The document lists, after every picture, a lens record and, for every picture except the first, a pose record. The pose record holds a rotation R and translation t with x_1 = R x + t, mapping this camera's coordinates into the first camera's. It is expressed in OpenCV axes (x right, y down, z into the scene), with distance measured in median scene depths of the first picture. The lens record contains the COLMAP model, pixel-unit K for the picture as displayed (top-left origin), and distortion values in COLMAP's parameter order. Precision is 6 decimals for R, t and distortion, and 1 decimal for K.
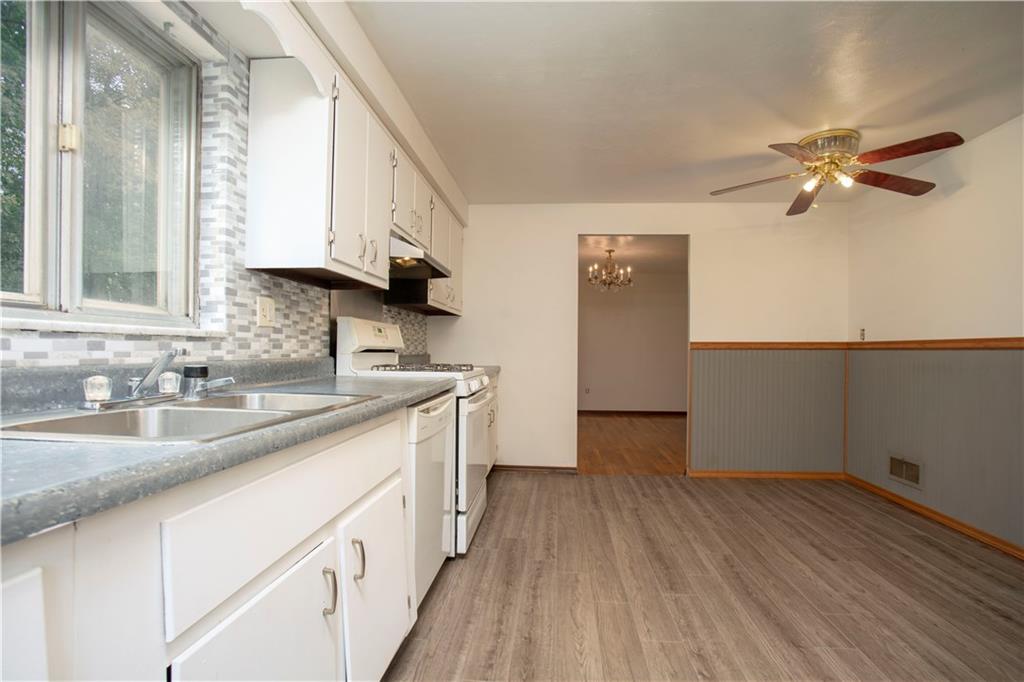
lens RADIAL K [[498.9, 0, 514.4], [0, 498.9, 353.9], [0, 0, 1]] dist [-0.068874, 0.029368]
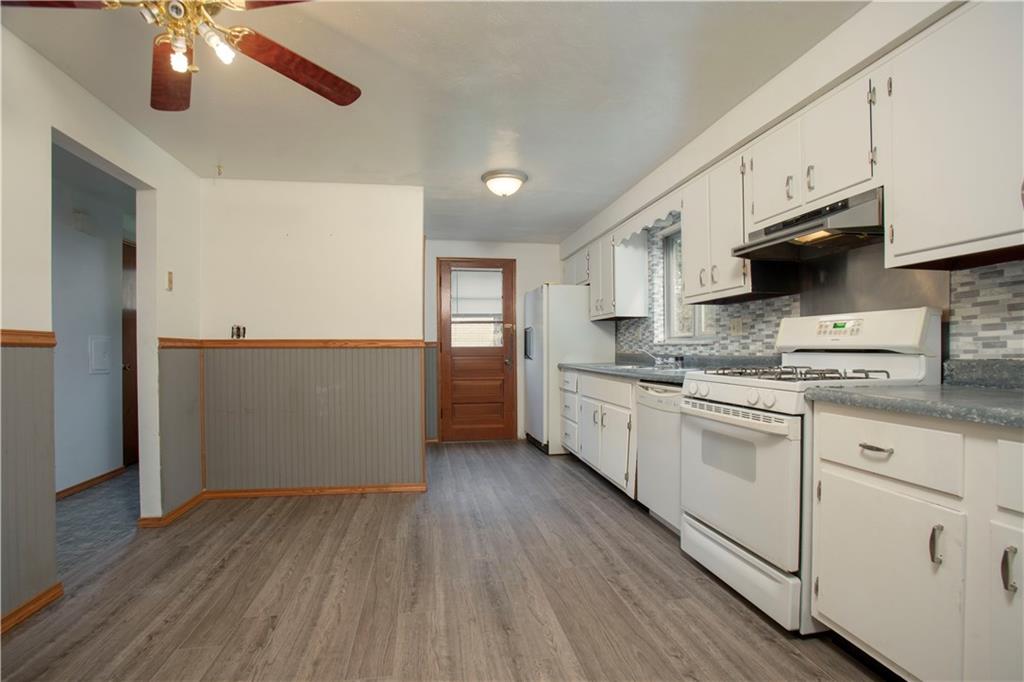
lens RADIAL K [[498.9, 0, 514.4], [0, 498.9, 353.9], [0, 0, 1]] dist [-0.068874, 0.029368]
pose [[-0.965134, -0.001530, -0.261753, 0.559503], [-0.004981, 0.999909, 0.012520, -0.010938], [0.261710, 0.013387, -0.965054, 2.107230]]
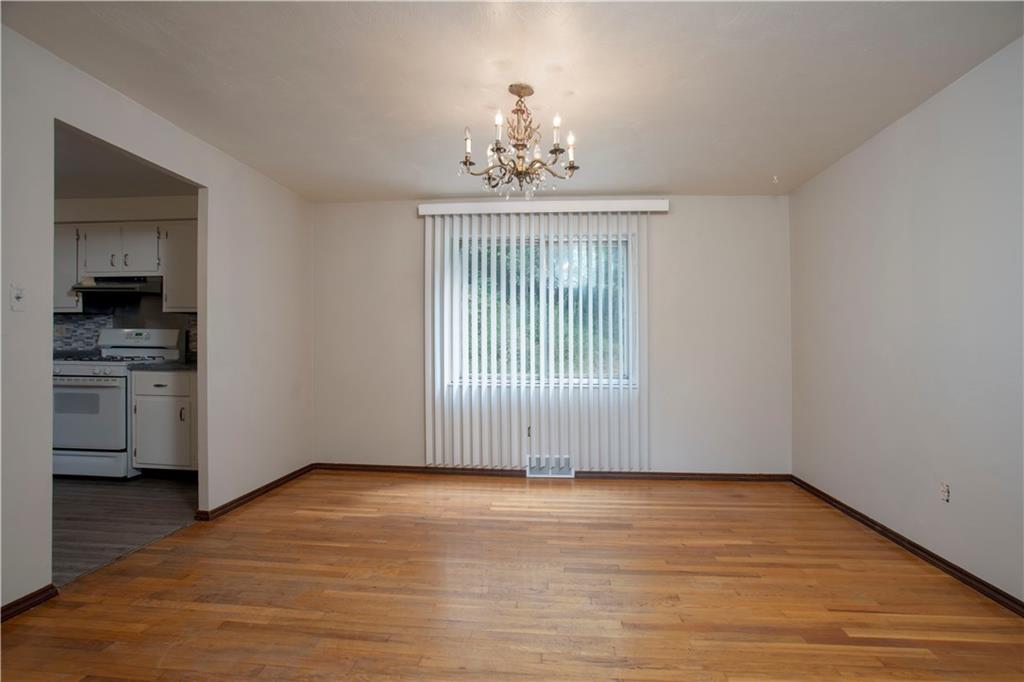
lens RADIAL K [[498.9, 0, 514.4], [0, 498.9, 353.9], [0, 0, 1]] dist [-0.068874, 0.029368]
pose [[-0.002673, -0.000670, -0.999996, 1.620402], [-0.017126, 0.999853, -0.000624, -0.006888], [0.999850, 0.017124, -0.002684, 2.854315]]
